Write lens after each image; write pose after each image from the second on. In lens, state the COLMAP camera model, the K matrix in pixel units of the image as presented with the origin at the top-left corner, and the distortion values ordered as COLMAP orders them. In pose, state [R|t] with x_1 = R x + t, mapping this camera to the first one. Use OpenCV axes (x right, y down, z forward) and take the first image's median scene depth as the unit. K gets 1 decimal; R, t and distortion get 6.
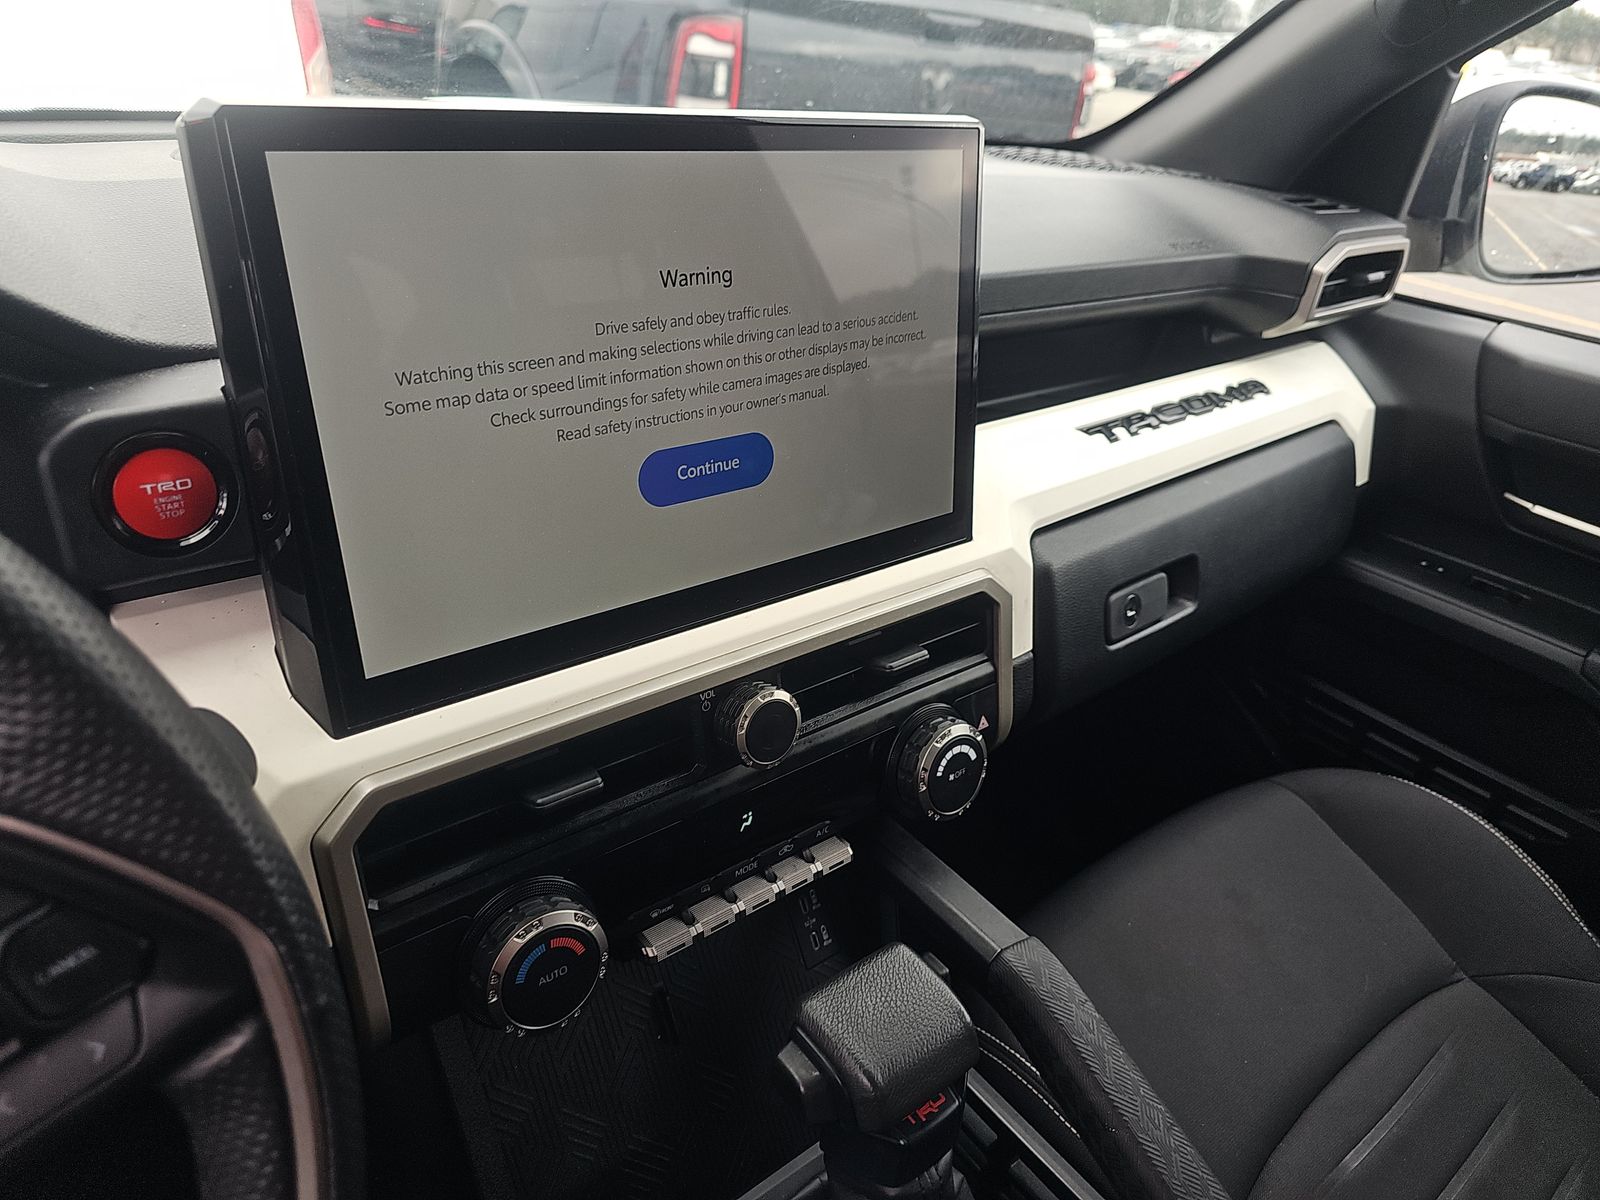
lens RADIAL K [[1055.2, 0, 800.0], [0, 1055.2, 600.0], [0, 0, 1]] dist [0.003076, -0.001210]
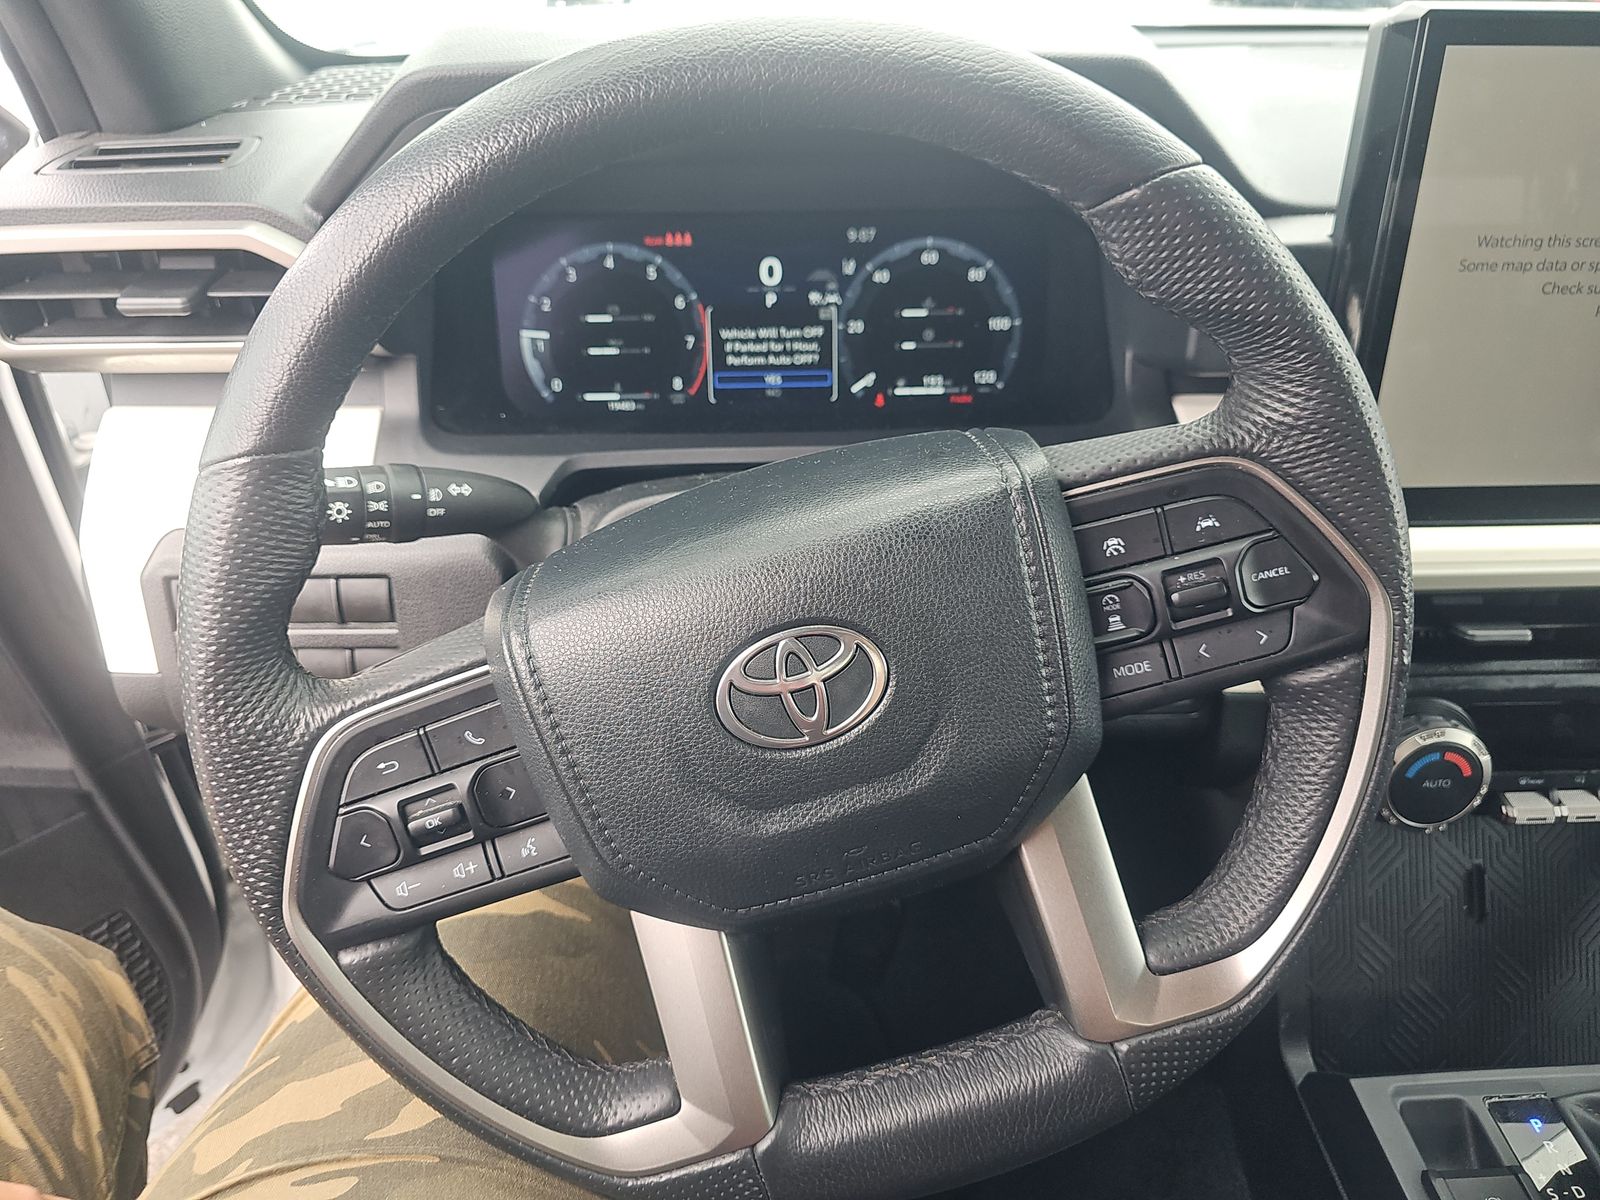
lens RADIAL K [[1055.2, 0, 800.0], [0, 1055.2, 600.0], [0, 0, 1]] dist [0.003076, -0.001210]
pose [[0.789654, 0.247151, -0.561572, -0.190930], [-0.220888, 0.968423, 0.115606, 0.188226], [0.572412, 0.032756, 0.819312, -0.354597]]
